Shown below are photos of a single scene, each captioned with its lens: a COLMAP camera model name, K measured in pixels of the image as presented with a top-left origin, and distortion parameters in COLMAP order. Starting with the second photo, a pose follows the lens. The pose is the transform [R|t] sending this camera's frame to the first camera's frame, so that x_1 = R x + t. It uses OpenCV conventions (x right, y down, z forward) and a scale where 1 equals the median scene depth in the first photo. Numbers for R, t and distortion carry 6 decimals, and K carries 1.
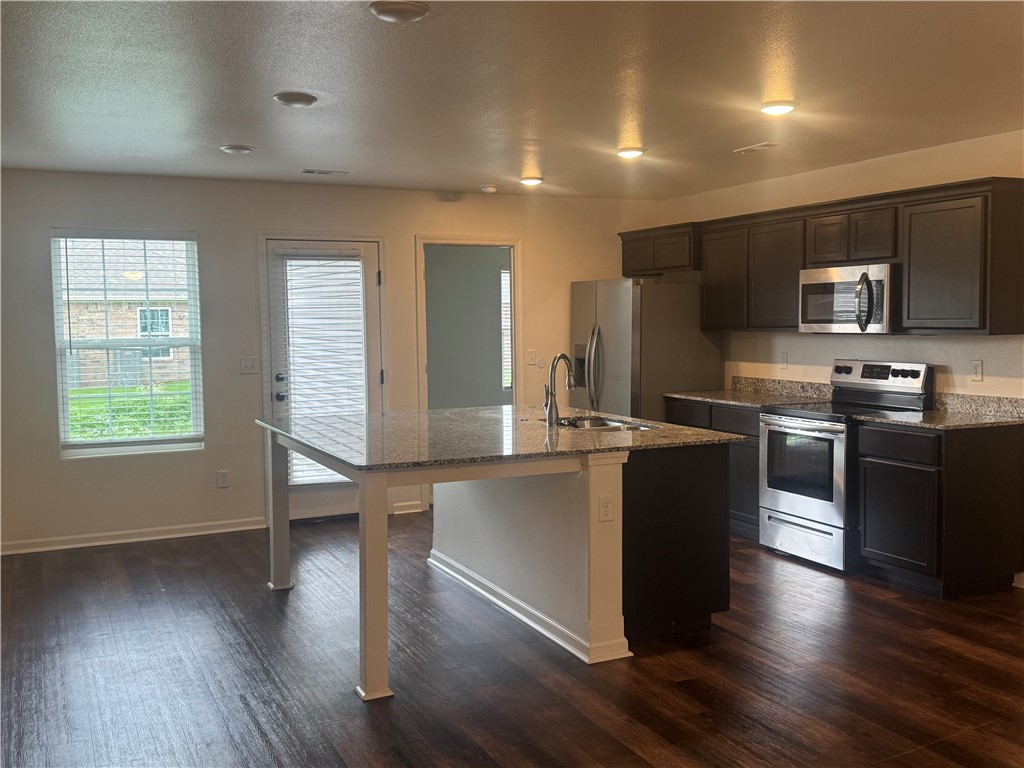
lens RADIAL K [[1023.3, 0, 521.8], [0, 1023.3, 379.8], [0, 0, 1]] dist [0.136408, -0.277448]
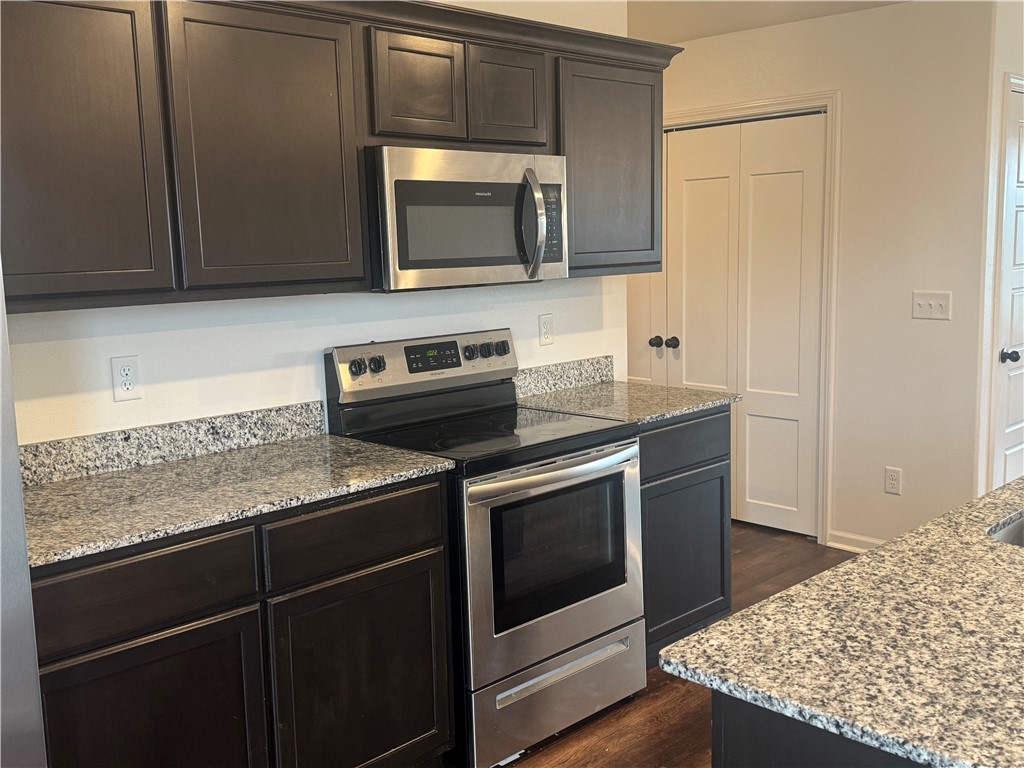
lens RADIAL K [[1023.0, 0, 511.3], [0, 1023.0, 384.8], [0, 0, 1]] dist [0.128717, -0.254275]
pose [[-0.334402, -0.114894, 0.935401, -0.189518], [0.088903, 0.984269, 0.152679, -0.077820], [-0.938228, 0.134217, -0.318927, 1.237020]]
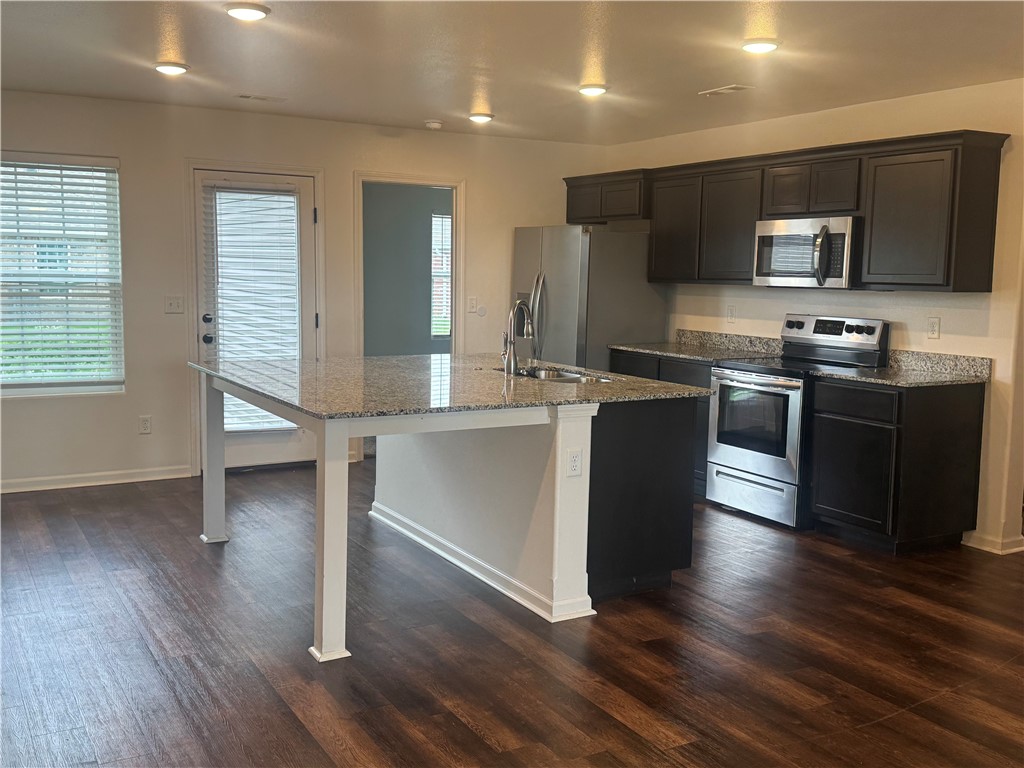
lens RADIAL K [[1023.0, 0, 511.3], [0, 1023.0, 384.8], [0, 0, 1]] dist [0.128717, -0.254275]
pose [[0.996519, 0.020053, 0.080920, -0.041925], [-0.024265, 0.998383, 0.051403, 0.003950], [-0.079758, -0.053187, 0.995394, 0.044956]]
